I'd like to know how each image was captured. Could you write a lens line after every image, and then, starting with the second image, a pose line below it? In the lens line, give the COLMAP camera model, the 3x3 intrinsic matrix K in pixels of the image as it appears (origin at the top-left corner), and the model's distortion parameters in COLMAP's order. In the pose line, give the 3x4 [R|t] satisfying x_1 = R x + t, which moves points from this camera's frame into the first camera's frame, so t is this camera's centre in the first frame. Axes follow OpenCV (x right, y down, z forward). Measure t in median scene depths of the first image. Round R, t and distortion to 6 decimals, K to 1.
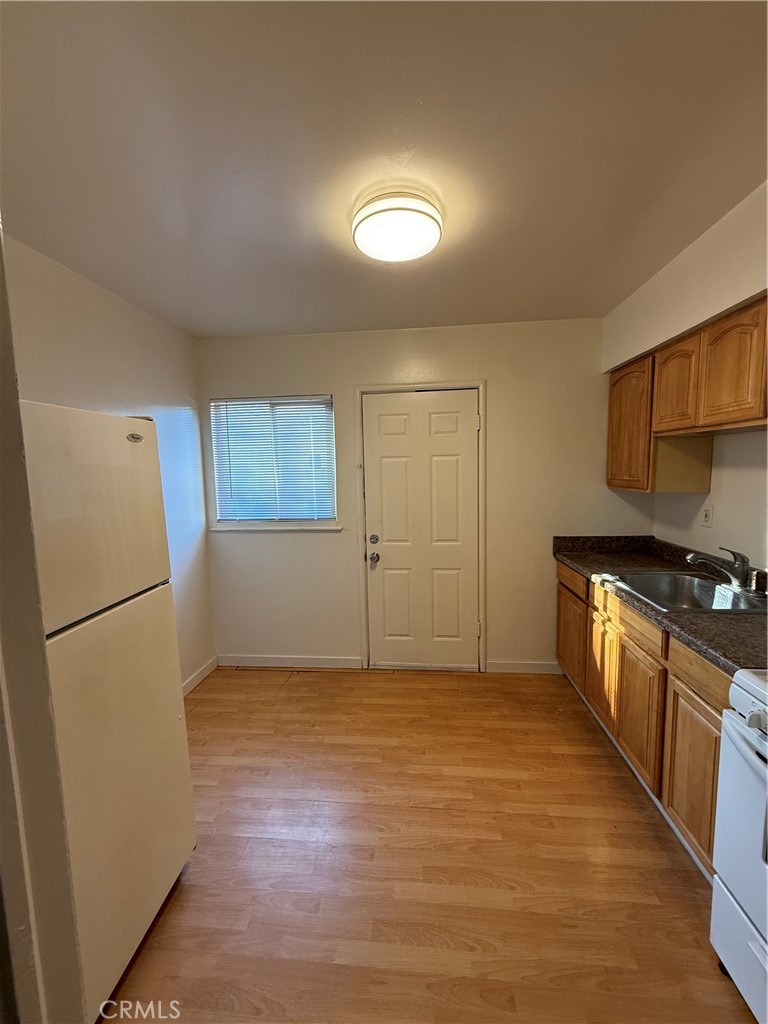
lens RADIAL K [[407.6, 0, 384.0], [0, 407.6, 512.0], [0, 0, 1]] dist [-0.001114, -0.000191]
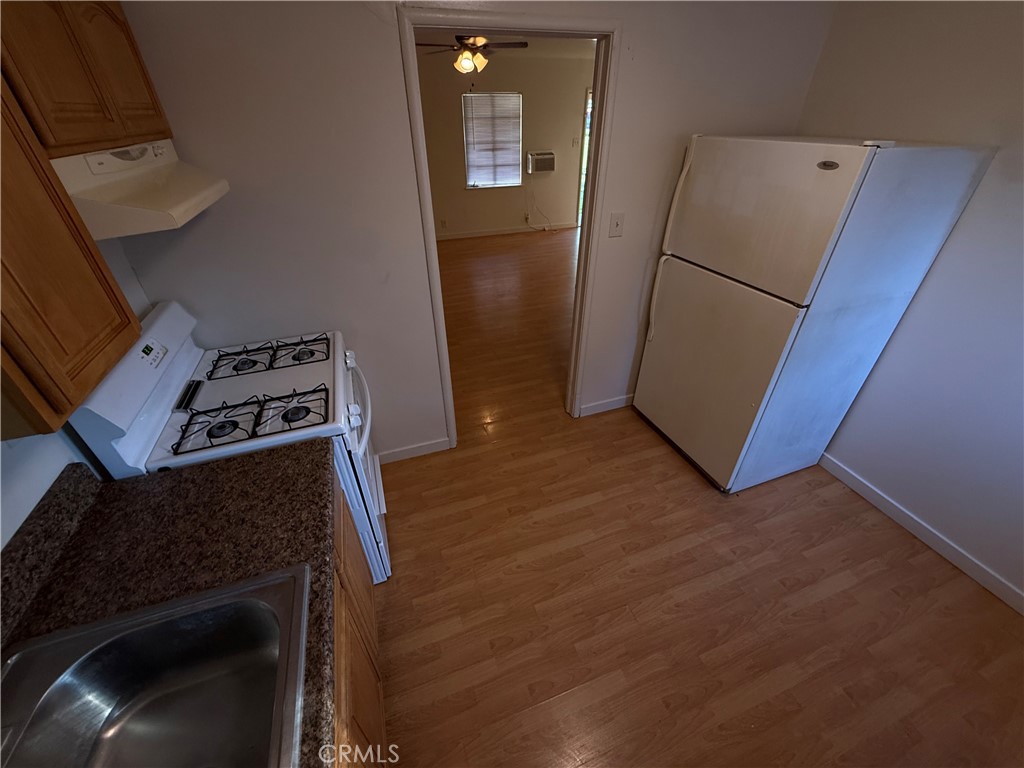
lens RADIAL K [[407.6, 0, 512.0], [0, 407.6, 384.0], [0, 0, 1]] dist [-0.001114, -0.000191]
pose [[-0.903892, 0.258749, -0.340628, 0.532127], [-0.020240, 0.769544, 0.638273, -0.312886], [0.427281, 0.583825, -0.690347, 1.312795]]
